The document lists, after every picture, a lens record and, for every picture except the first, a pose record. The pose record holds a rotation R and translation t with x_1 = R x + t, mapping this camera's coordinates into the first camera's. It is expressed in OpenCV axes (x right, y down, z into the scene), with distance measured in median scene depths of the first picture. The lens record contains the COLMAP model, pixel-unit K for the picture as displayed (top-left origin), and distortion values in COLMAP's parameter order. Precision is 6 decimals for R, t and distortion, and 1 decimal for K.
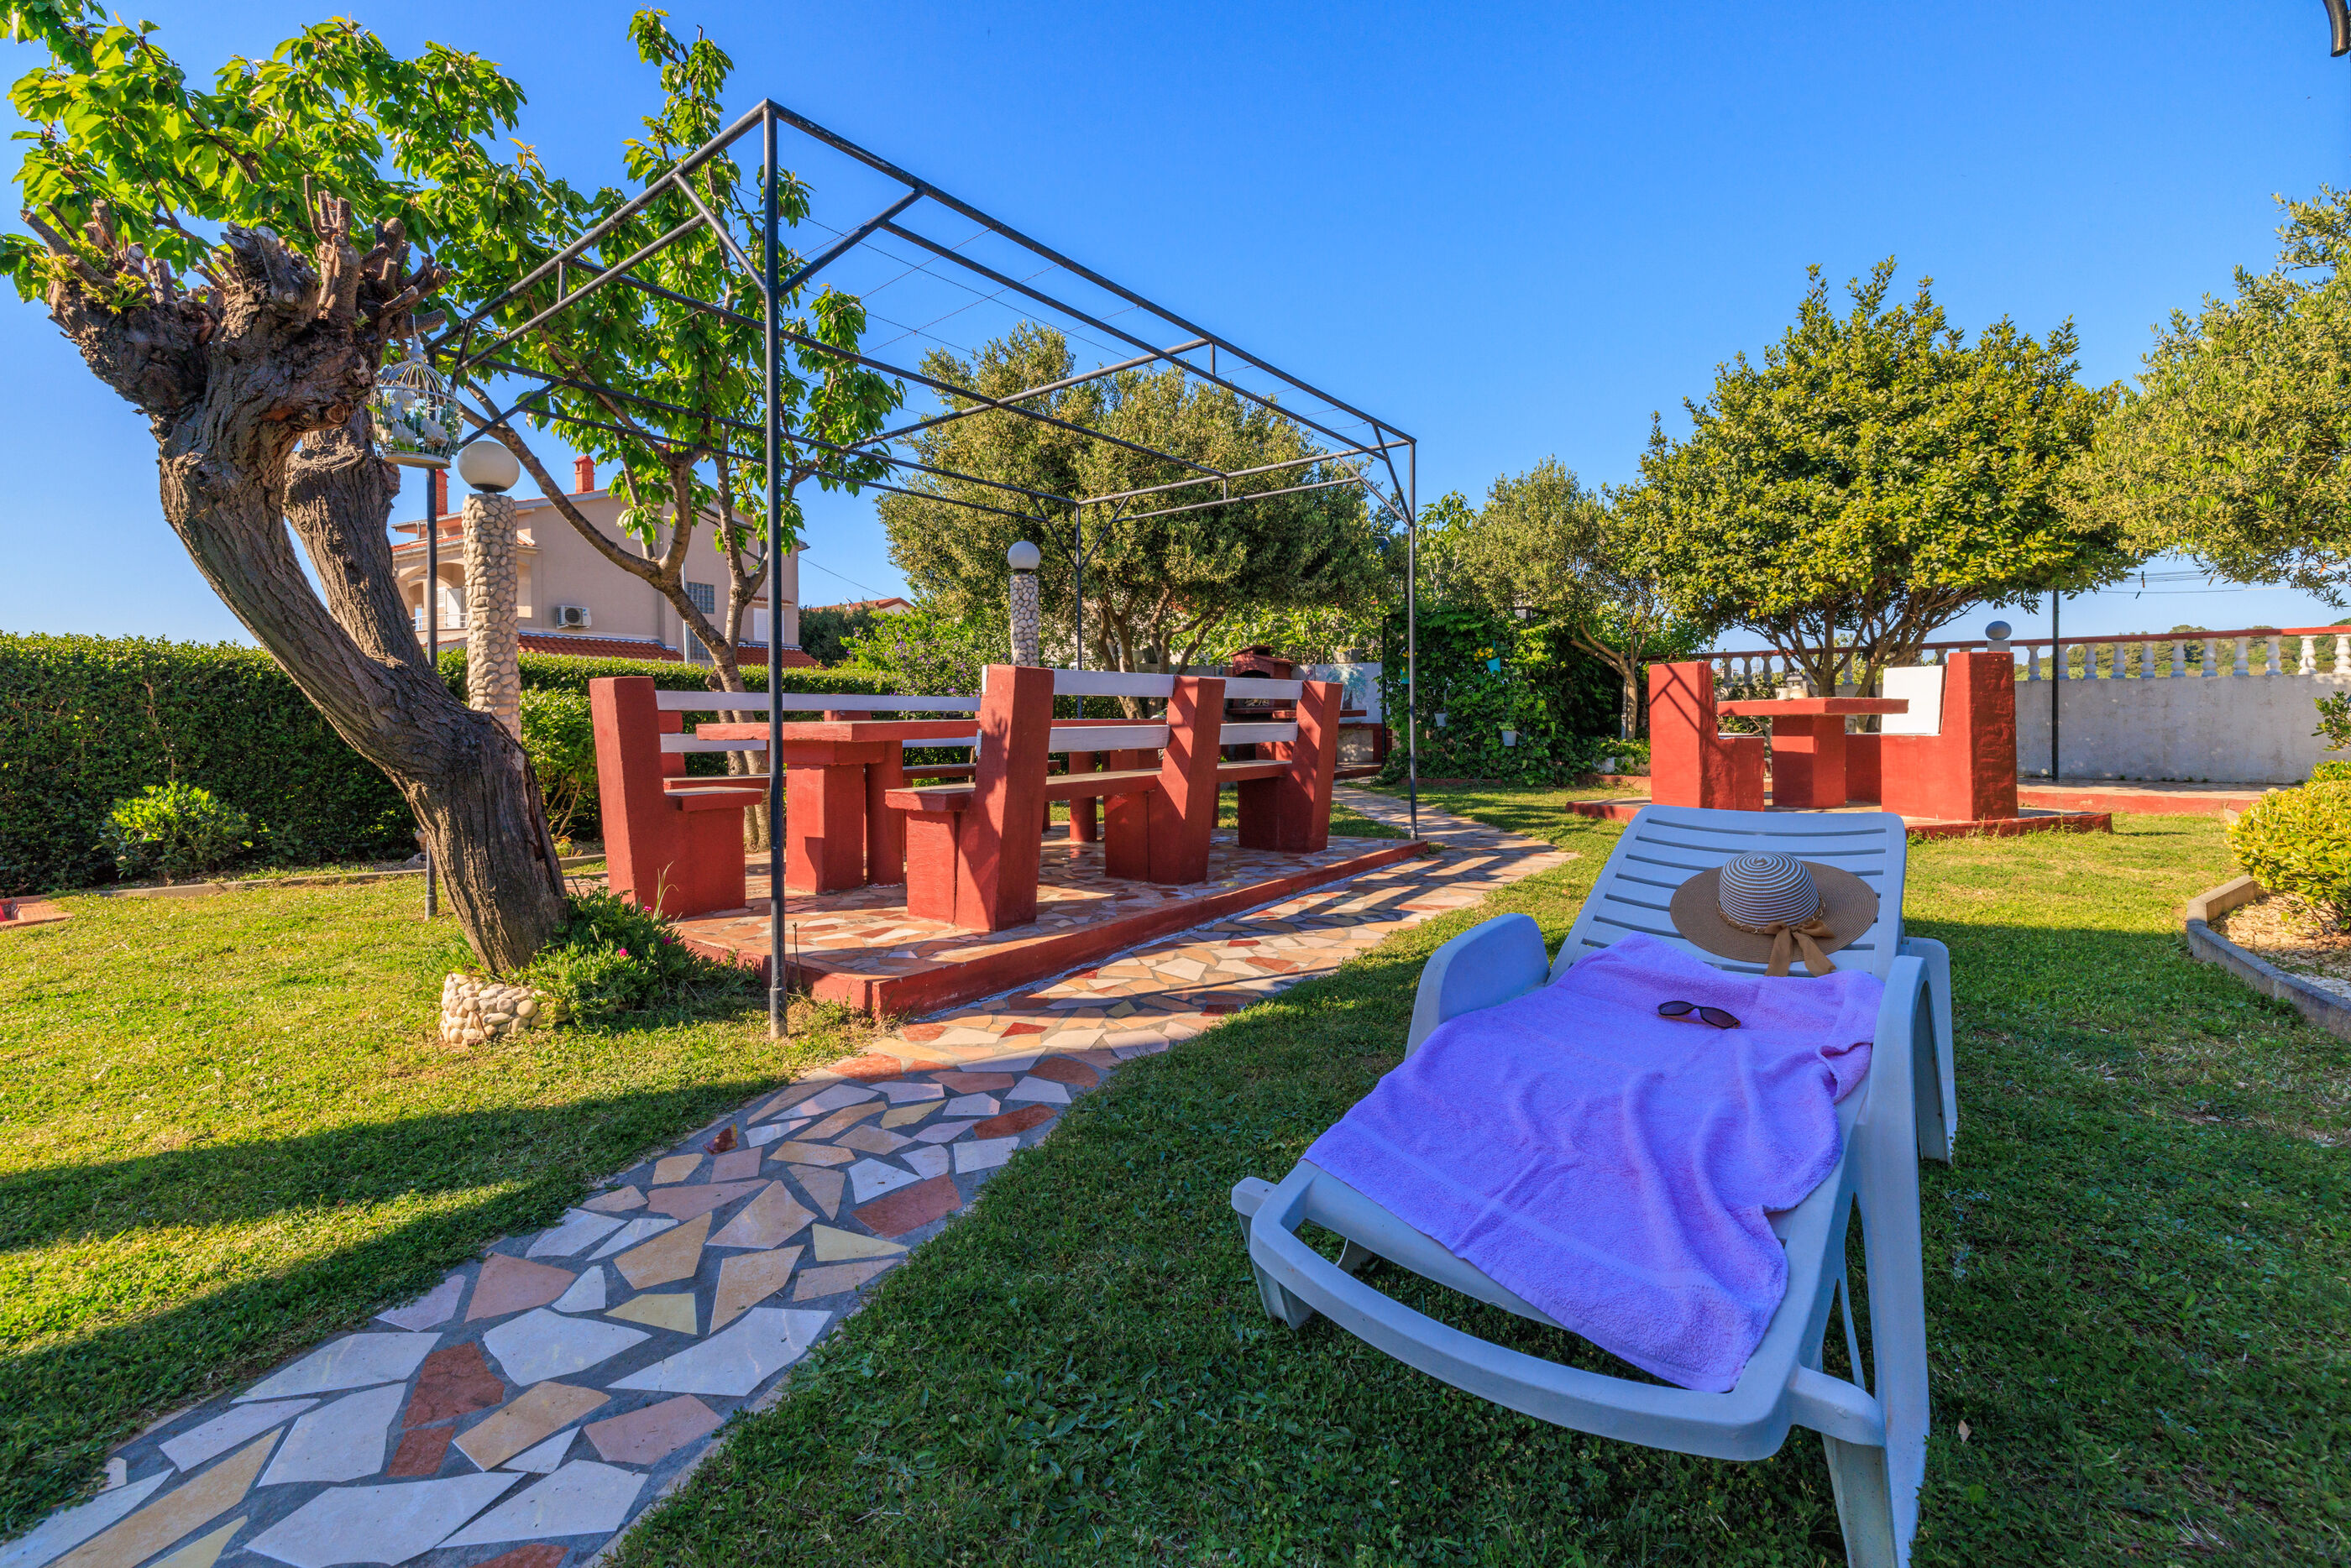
lens RADIAL K [[1011.9, 0, 1168.9], [0, 1011.9, 726.7], [0, 0, 1]] dist [0.001108, 0.000175]
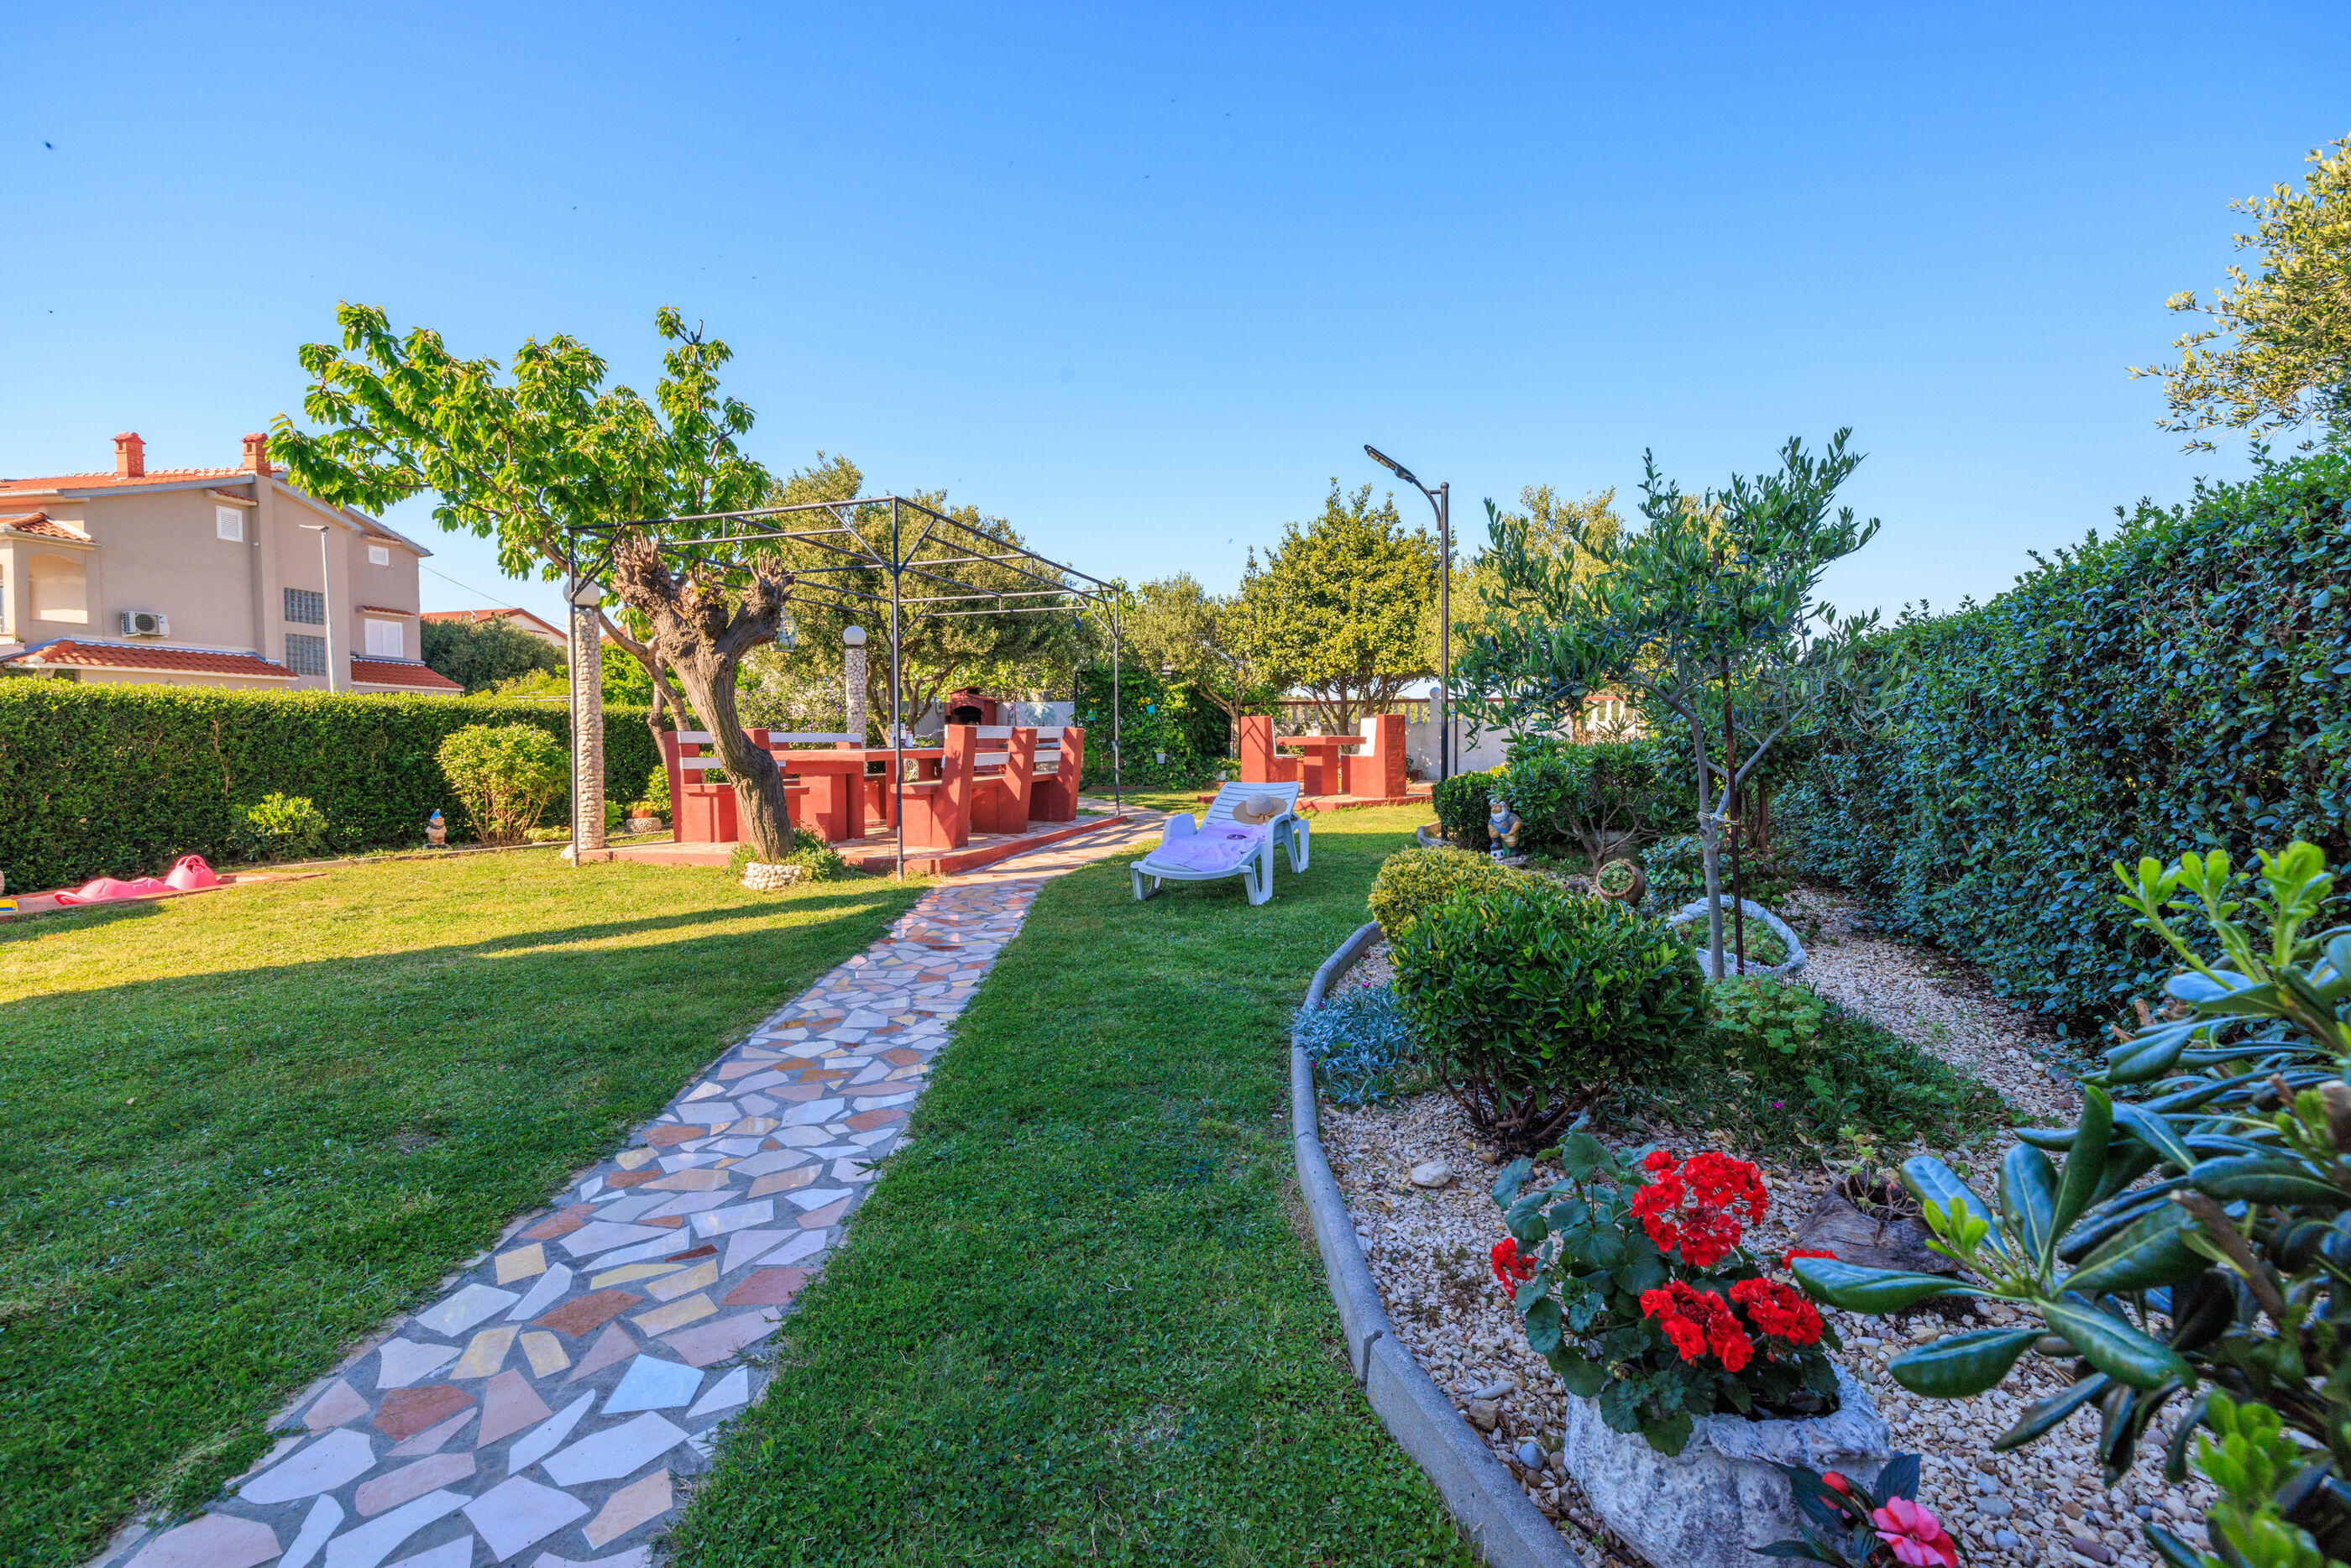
lens RADIAL K [[1009.7, 0, 1176.0], [0, 1009.7, 777.0], [0, 0, 1]] dist [0.000879, 0.000615]
pose [[0.936646, -0.010336, 0.350126, -0.229642], [-0.000129, 0.999554, 0.029851, -0.007299], [-0.350279, -0.028004, 0.936227, -0.562215]]
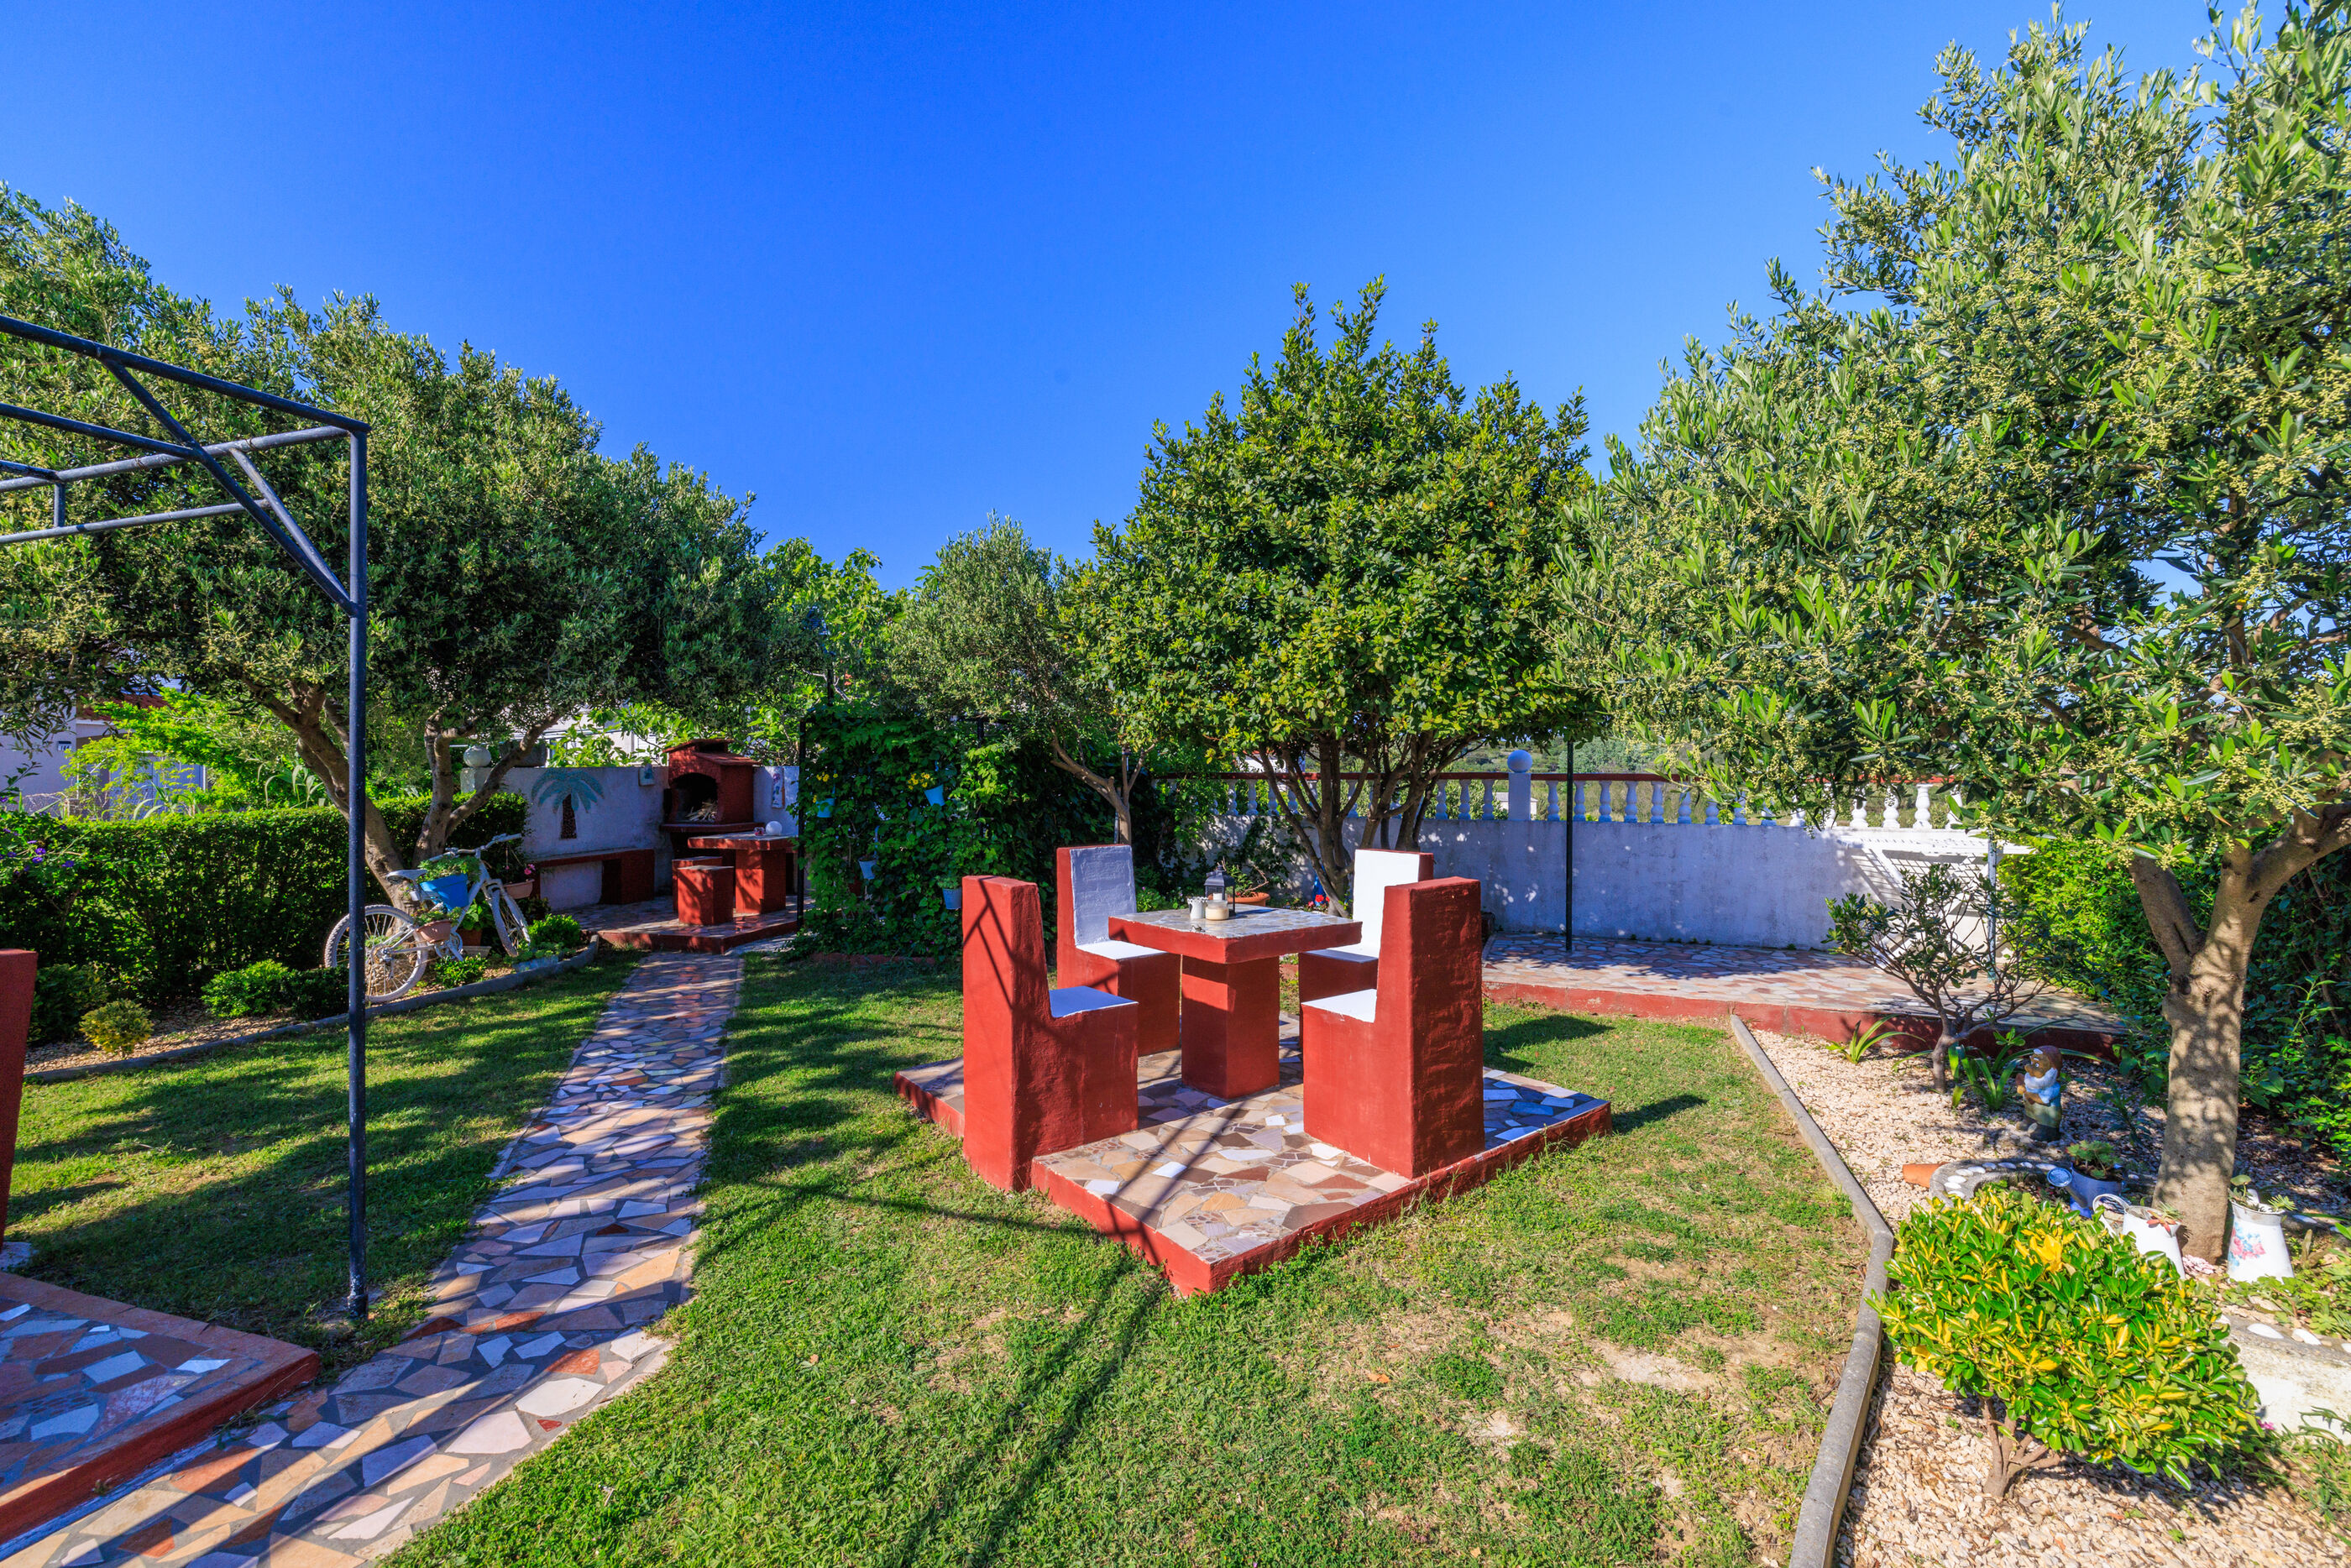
lens RADIAL K [[1009.7, 0, 1176.0], [0, 1009.7, 777.0], [0, 0, 1]] dist [0.000879, 0.000615]
pose [[0.949084, 0.007543, 0.314934, 0.364011], [-0.006610, 0.999970, -0.004029, -0.102678], [-0.314955, 0.001742, 0.949105, 0.372590]]
